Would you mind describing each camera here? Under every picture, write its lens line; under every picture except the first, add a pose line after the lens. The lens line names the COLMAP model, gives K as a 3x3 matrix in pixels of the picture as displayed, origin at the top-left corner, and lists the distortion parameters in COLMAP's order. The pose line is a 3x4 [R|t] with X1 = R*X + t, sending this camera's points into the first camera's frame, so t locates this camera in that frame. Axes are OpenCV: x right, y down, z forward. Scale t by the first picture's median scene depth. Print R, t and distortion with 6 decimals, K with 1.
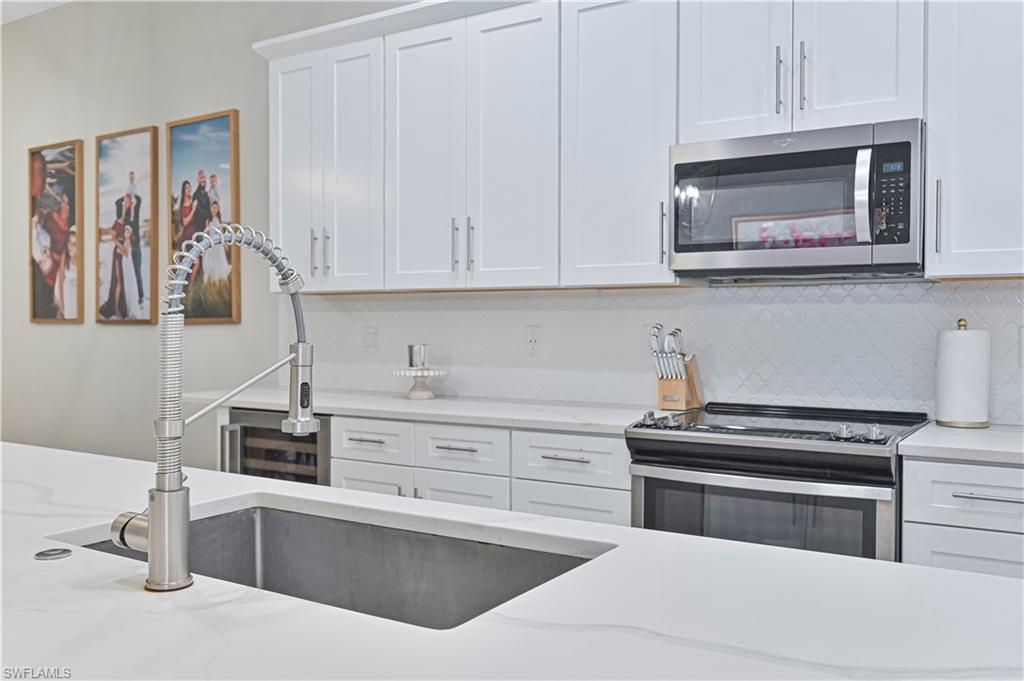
lens RADIAL K [[884.3, 0, 512.0], [0, 884.3, 340.5], [0, 0, 1]] dist [-0.004961, -0.002148]
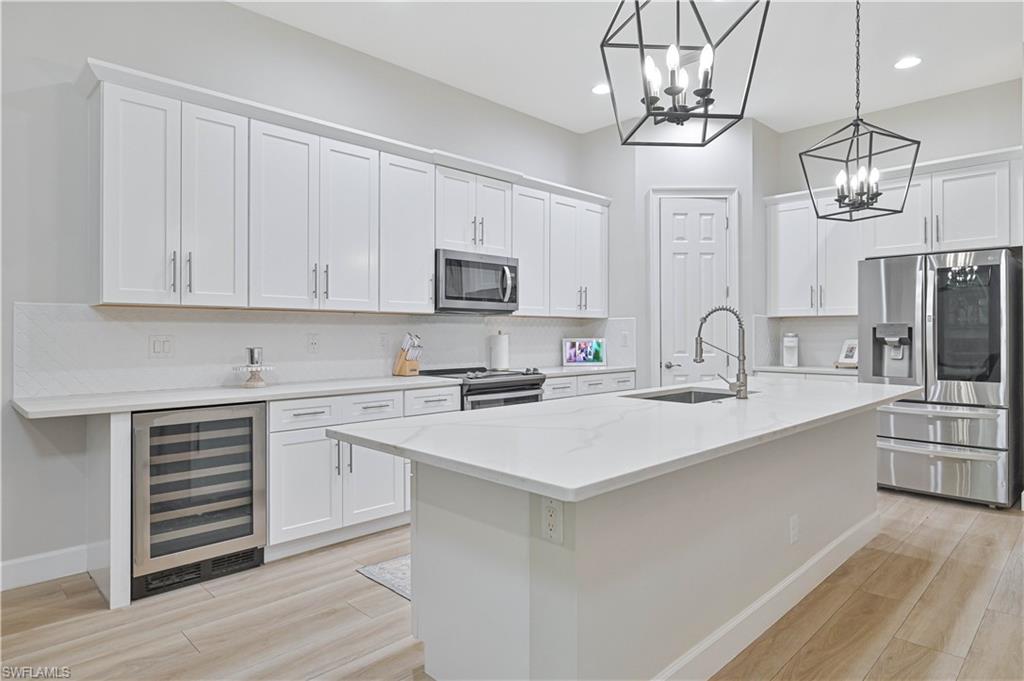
lens RADIAL K [[593.8, 0, 514.7], [0, 593.8, 332.0], [0, 0, 1]] dist [-0.002926, 0.000213]
pose [[0.214942, 0.002425, 0.976624, -0.691189], [0.021500, 0.999743, -0.007214, -0.003474], [-0.976390, 0.022548, 0.214835, 0.308898]]
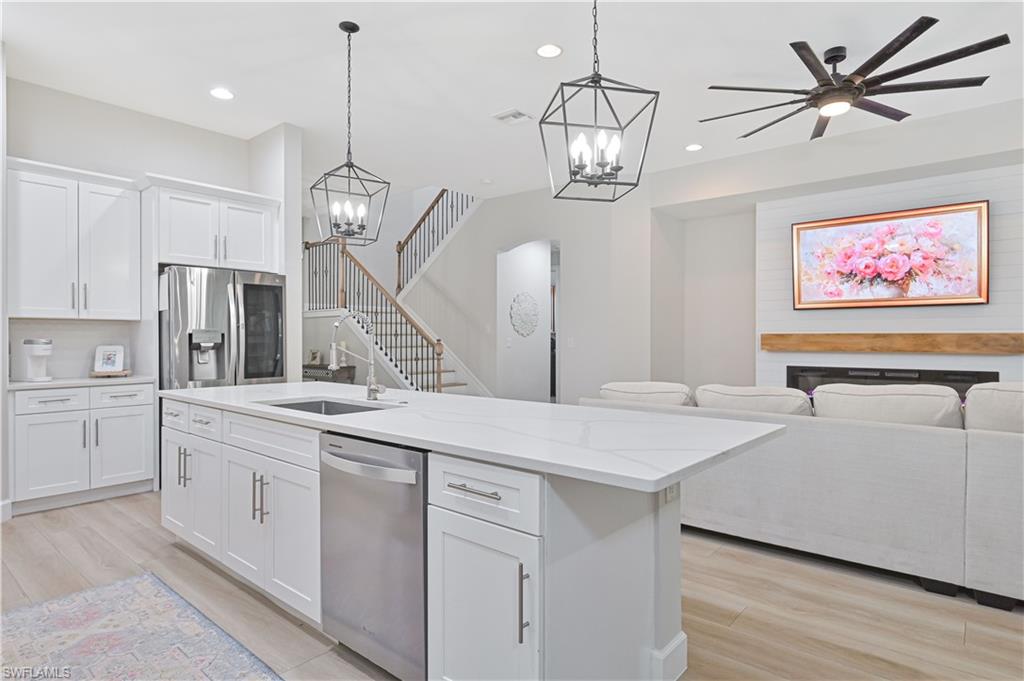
lens RADIAL K [[557.9, 0, 516.8], [0, 557.9, 339.1], [0, 0, 1]] dist [-0.000305, -0.000024]
pose [[-0.991142, 0.001030, 0.132799, -0.306660], [0.004123, 0.999727, 0.023016, -0.014052], [-0.132739, 0.023360, -0.990876, 0.769593]]
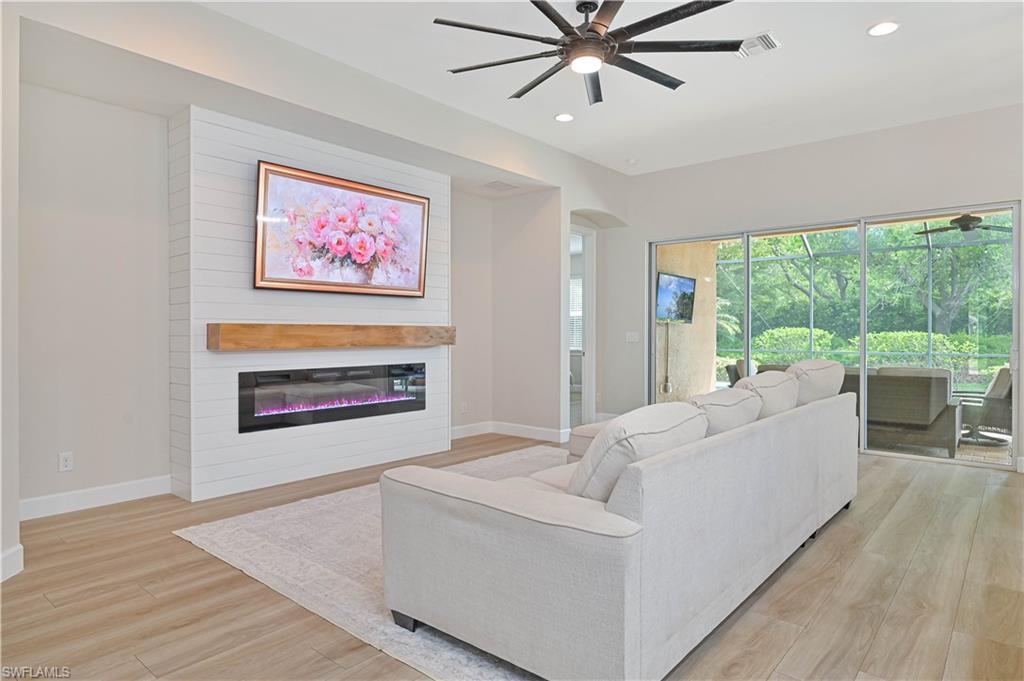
lens RADIAL K [[596.3, 0, 513.4], [0, 596.3, 334.3], [0, 0, 1]] dist [-0.002941, -0.000270]
pose [[-0.139996, 0.004977, -0.990140, 0.080354], [-0.021891, 0.999727, 0.008121, 0.005034], [0.989910, 0.022812, -0.139849, -0.045207]]
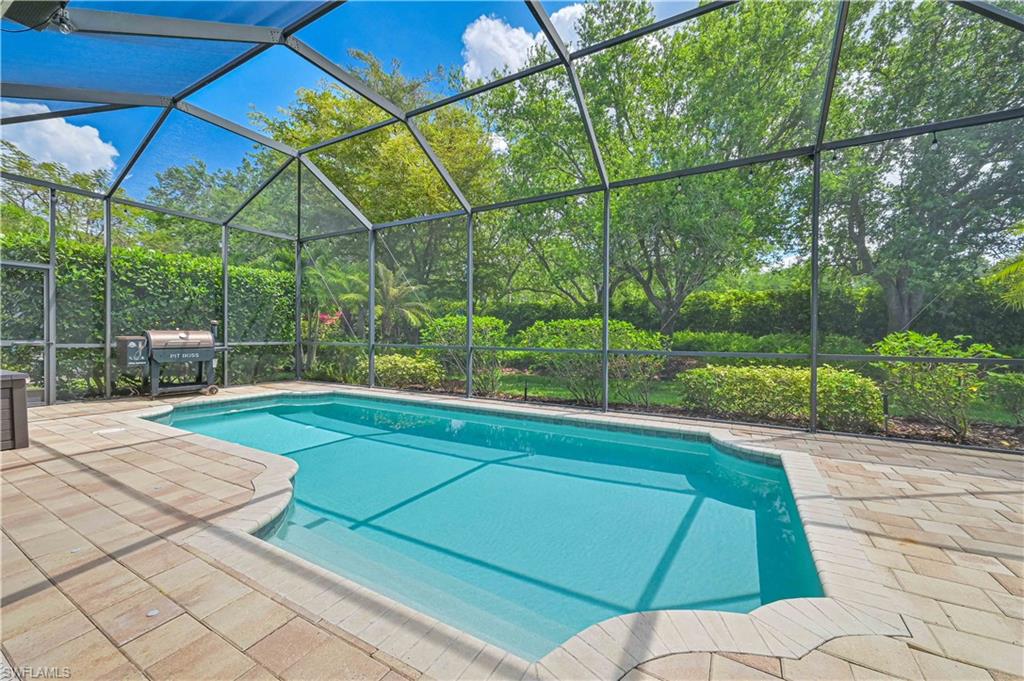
lens RADIAL K [[403.9, 0, 512.0], [0, 403.9, 340.5], [0, 0, 1]] dist [-0.000494, -0.000045]
pose [[0.053067, 0.012608, -0.998511, -1.603899], [-0.028842, 0.999522, 0.011087, 0.037730], [0.998174, 0.028211, 0.053405, 1.060377]]
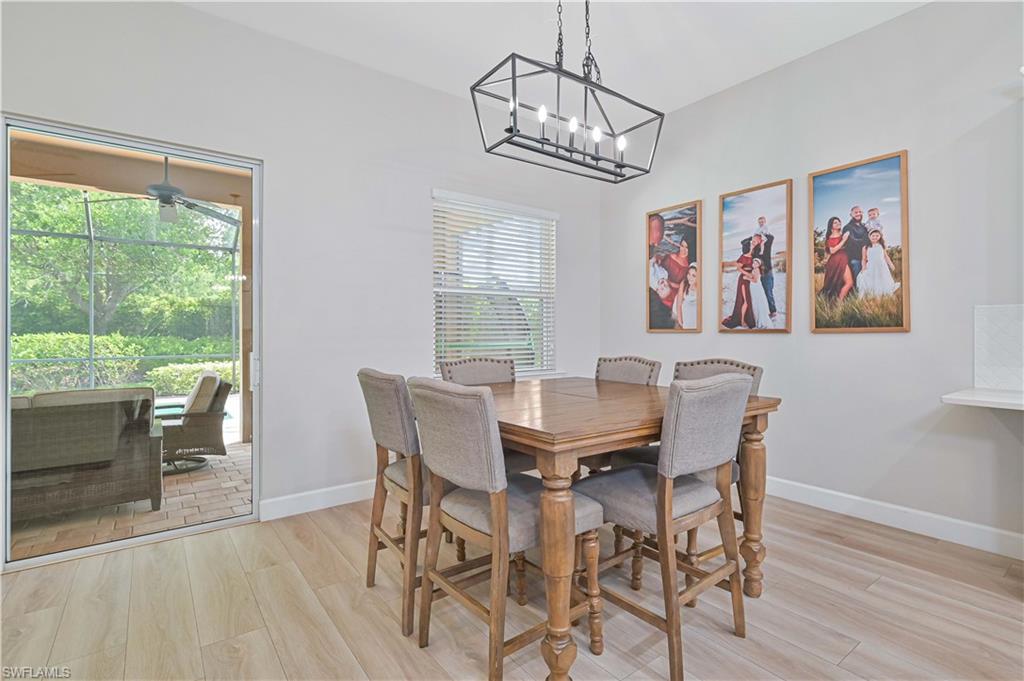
lens RADIAL K [[486.3, 0, 516.9], [0, 486.3, 332.0], [0, 0, 1]] dist [0.001576, 0.000053]
pose [[0.935921, -0.001502, -0.352208, -0.529764], [-0.006288, 0.999760, -0.020972, -0.002184], [0.352155, 0.021842, 0.935687, 0.200483]]
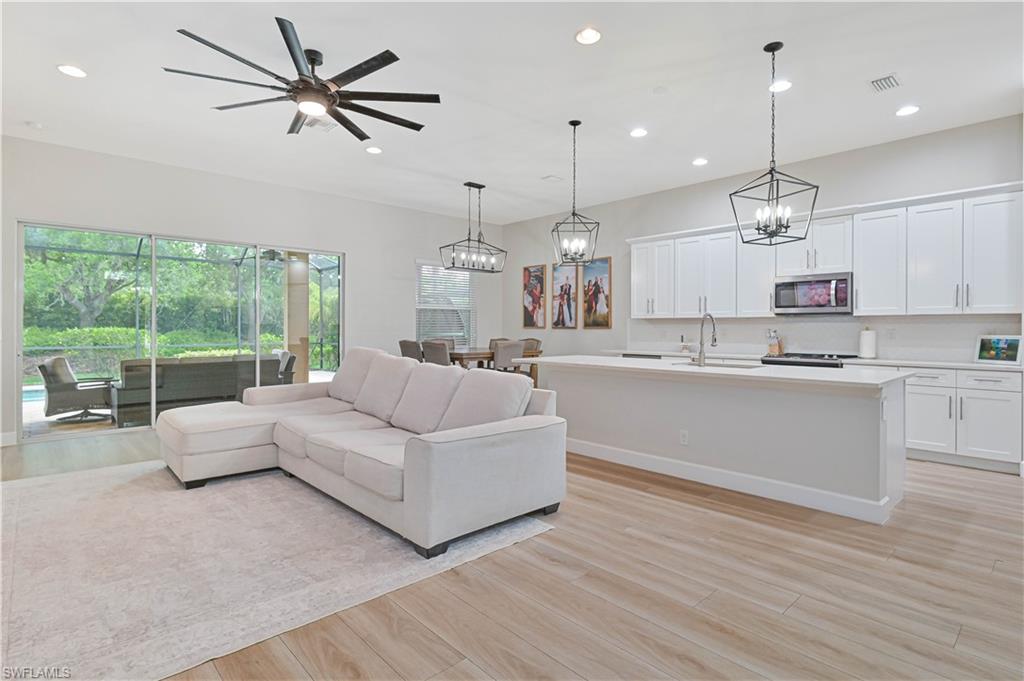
lens RADIAL K [[519.0, 0, 514.0], [0, 519.0, 328.6], [0, 0, 1]] dist [0.000631, -0.000287]
pose [[0.966575, 0.003051, -0.256366, -0.164909], [-0.008457, 0.999764, -0.019986, 0.017536], [0.256245, 0.021486, 0.966373, -0.714279]]
